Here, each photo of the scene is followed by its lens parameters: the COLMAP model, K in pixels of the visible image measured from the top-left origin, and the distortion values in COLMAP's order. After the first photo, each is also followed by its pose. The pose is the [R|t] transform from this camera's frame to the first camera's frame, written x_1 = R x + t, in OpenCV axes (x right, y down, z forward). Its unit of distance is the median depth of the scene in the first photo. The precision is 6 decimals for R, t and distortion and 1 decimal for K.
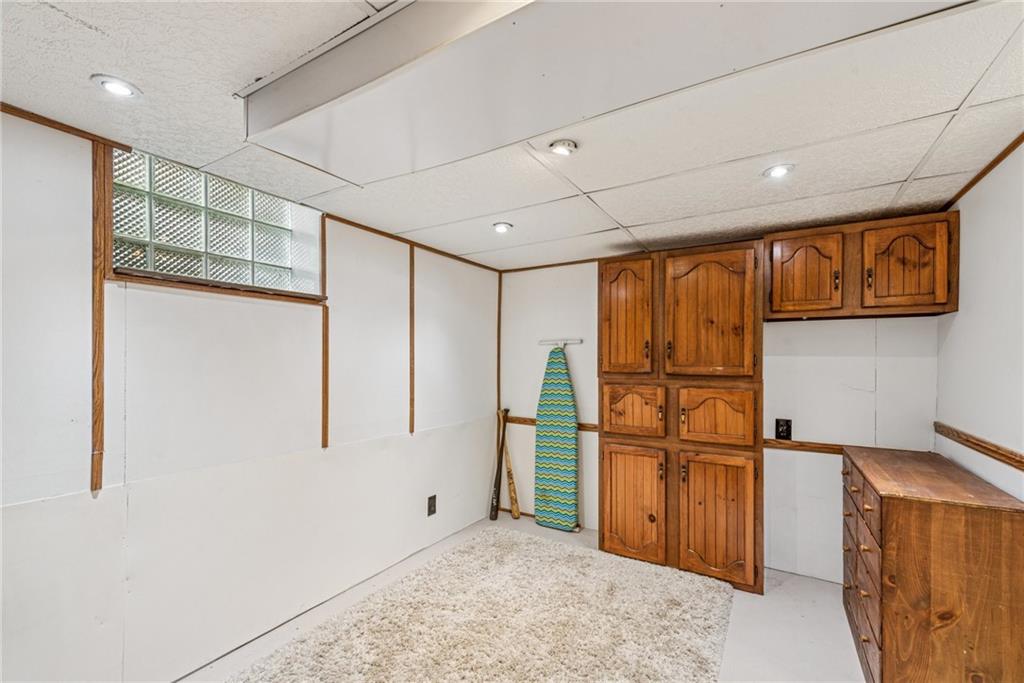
lens RADIAL K [[438.5, 0, 521.3], [0, 438.5, 363.3], [0, 0, 1]] dist [0.001158, -0.000014]
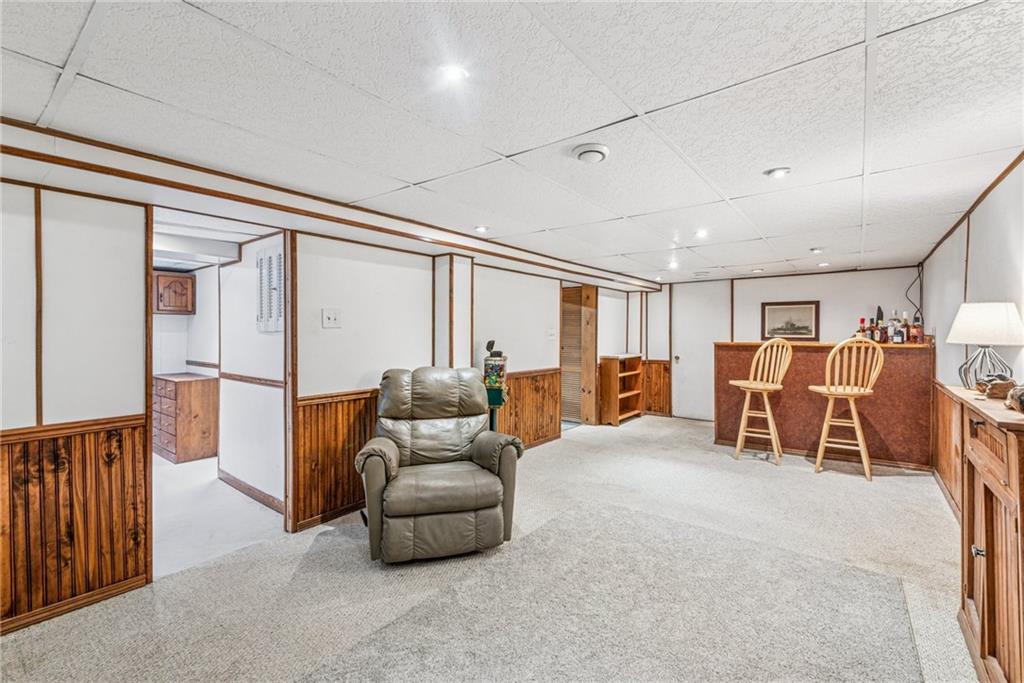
lens RADIAL K [[438.5, 0, 515.7], [0, 438.5, 339.0], [0, 0, 1]] dist [0.001158, -0.000014]
pose [[0.127720, -0.013531, 0.991718, -1.733902], [-0.003452, 0.999895, 0.014087, -0.025047], [-0.991804, -0.005222, 0.127660, -1.565060]]
